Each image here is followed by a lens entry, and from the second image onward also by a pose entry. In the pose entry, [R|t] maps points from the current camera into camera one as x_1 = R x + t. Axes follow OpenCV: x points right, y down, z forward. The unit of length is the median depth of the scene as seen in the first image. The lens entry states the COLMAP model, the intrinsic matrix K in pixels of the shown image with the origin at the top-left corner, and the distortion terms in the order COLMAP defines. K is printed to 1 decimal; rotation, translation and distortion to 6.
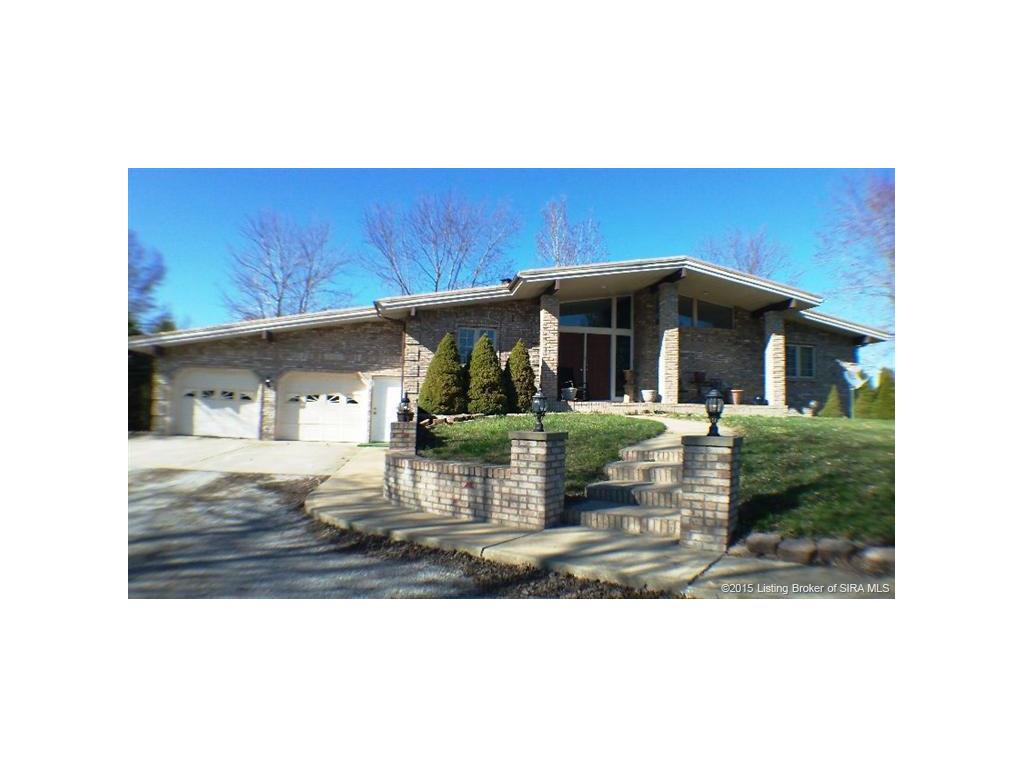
lens RADIAL K [[576.3, 0, 514.4], [0, 576.3, 365.3], [0, 0, 1]] dist [-0.178749, 0.000549]
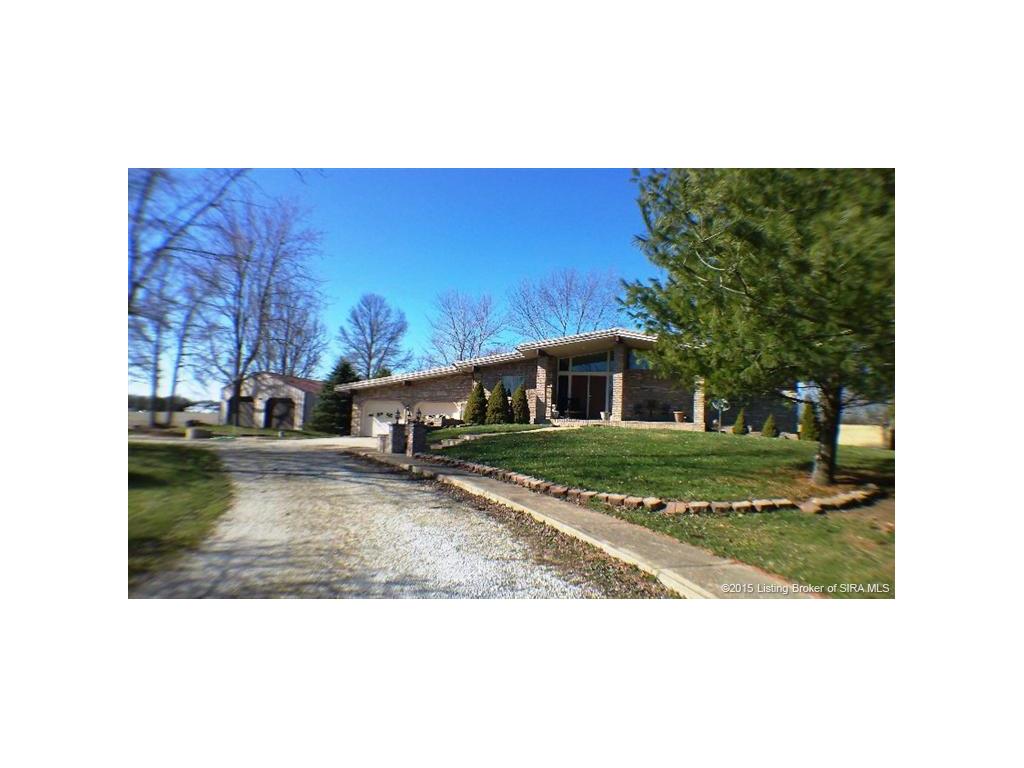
lens RADIAL K [[576.3, 0, 514.4], [0, 576.3, 365.3], [0, 0, 1]] dist [-0.178749, 0.000549]
pose [[0.894808, -0.036256, -0.444977, 0.716621], [0.016890, 0.998733, -0.047411, -0.015476], [0.446132, 0.034909, 0.894286, -0.538149]]
